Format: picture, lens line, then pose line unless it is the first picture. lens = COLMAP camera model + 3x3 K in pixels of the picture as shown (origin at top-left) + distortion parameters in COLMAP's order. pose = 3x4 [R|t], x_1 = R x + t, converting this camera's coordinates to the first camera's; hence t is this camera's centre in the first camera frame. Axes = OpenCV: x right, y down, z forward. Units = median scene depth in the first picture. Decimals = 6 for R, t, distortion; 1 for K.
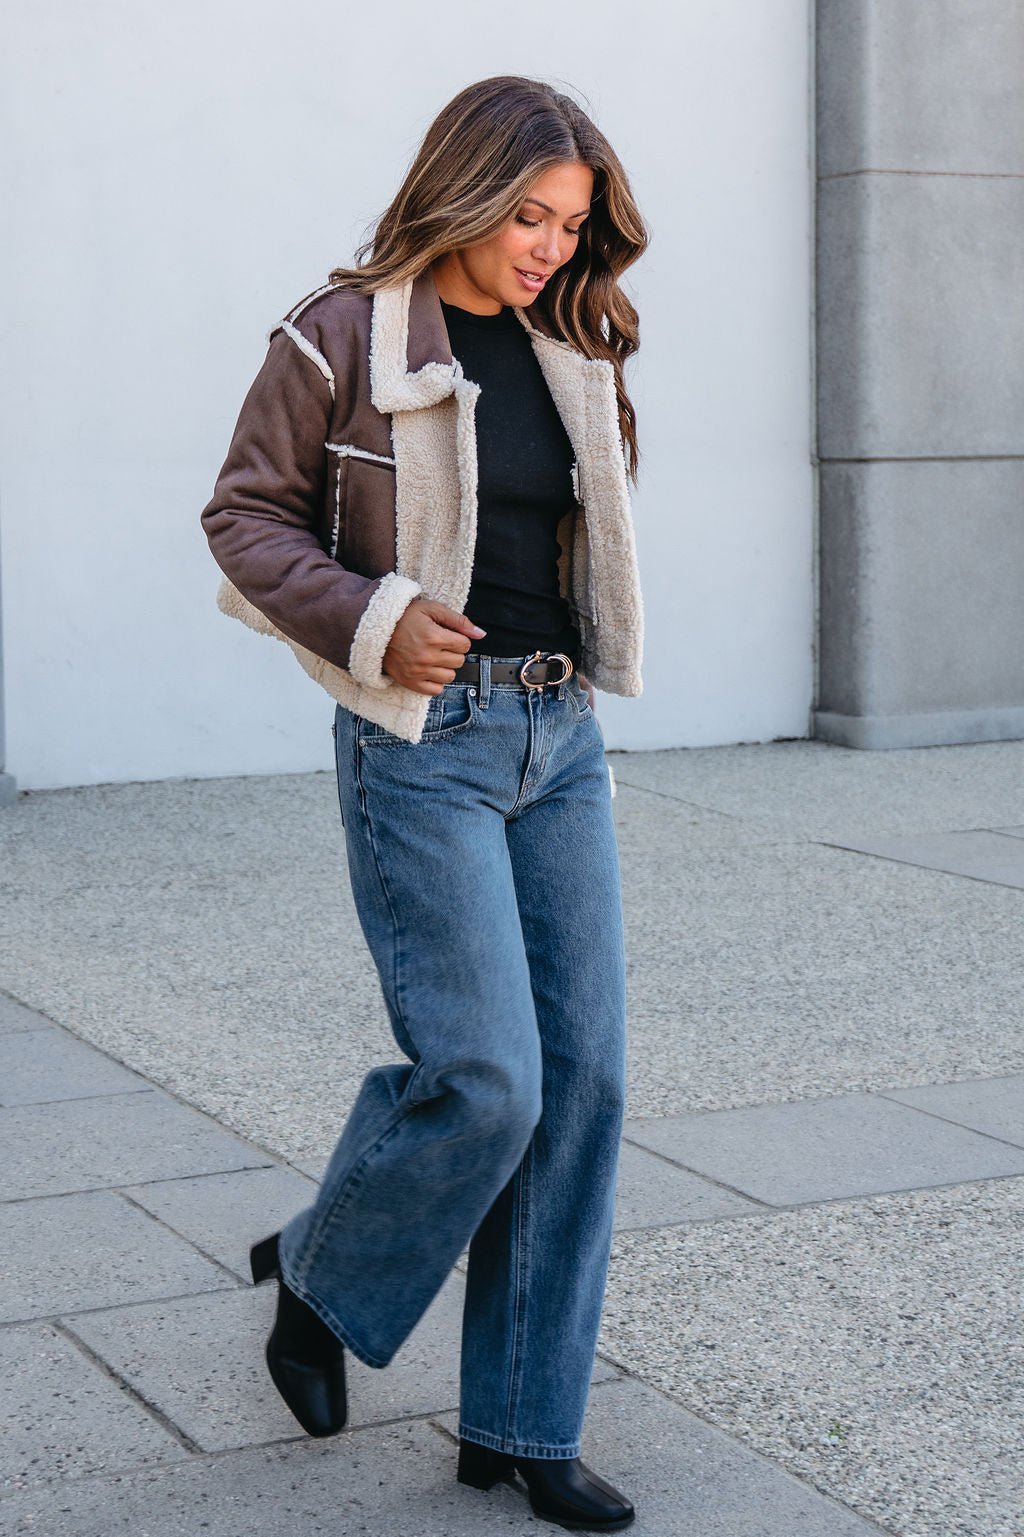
lens RADIAL K [[2899.1, 0, 421.8], [0, 2899.1, 748.2], [0, 0, 1]] dist [-0.020345, 0.000000]
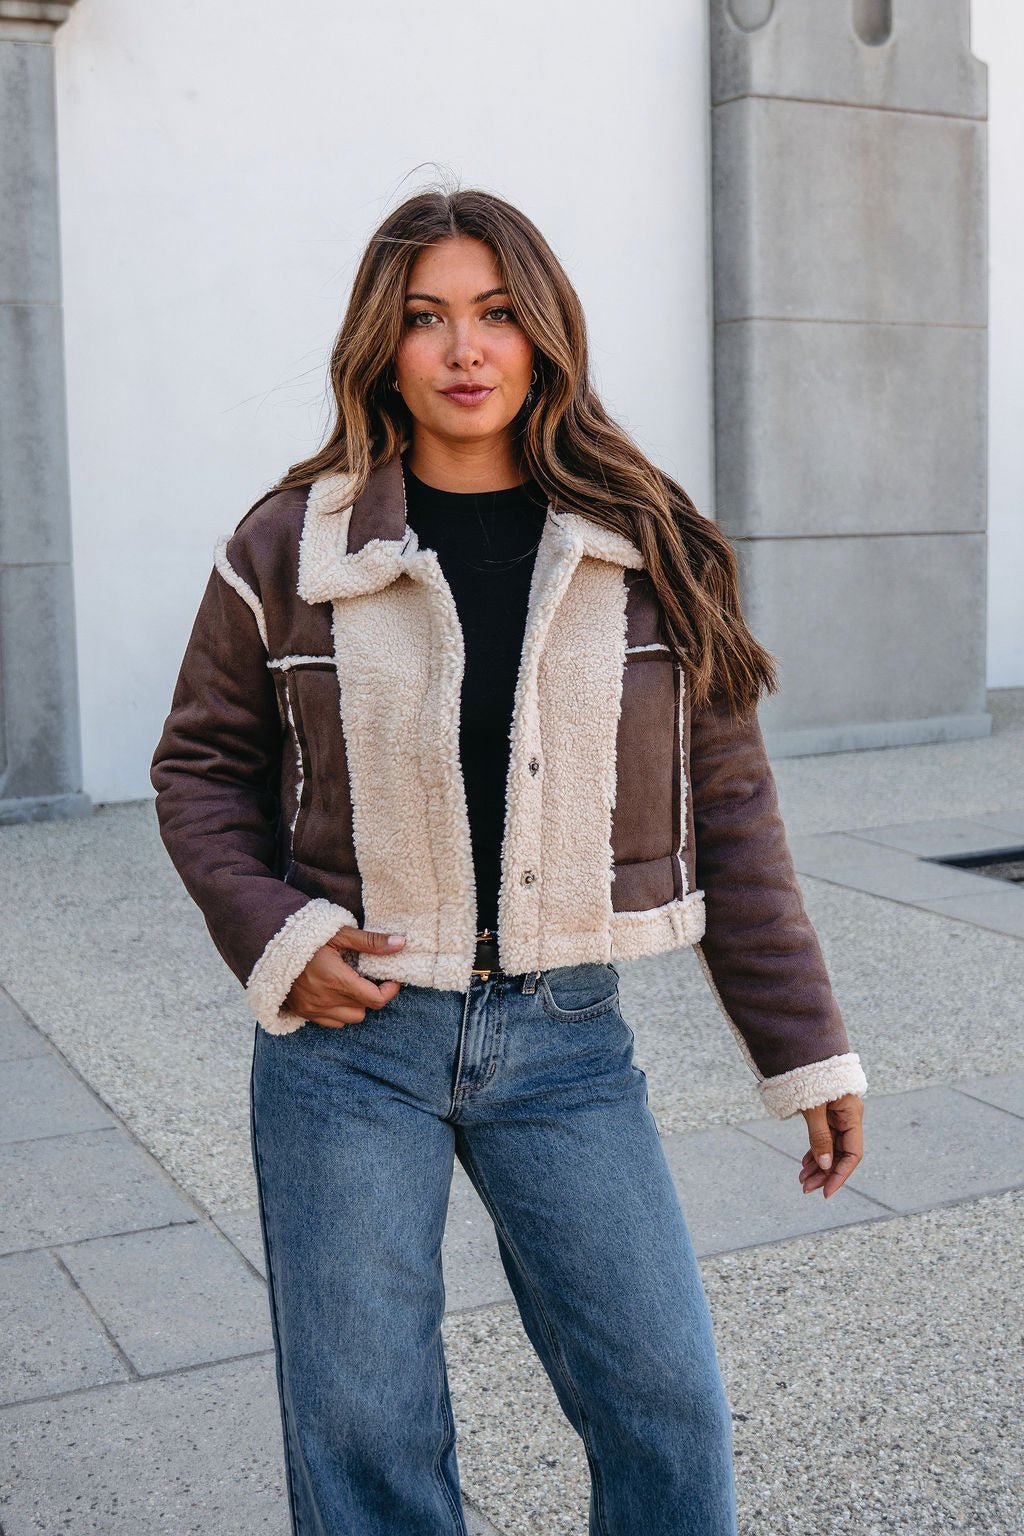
lens RADIAL K [[2041.5, 0, 472.9], [0, 2041.5, 812.9], [0, 0, 1]] dist [-0.141286, 0.000000]
pose [[0.999945, -0.007245, 0.007640, 0.036847], [0.006885, 0.998908, 0.046203, -0.036331], [-0.007967, -0.046148, 0.998903, 0.150990]]
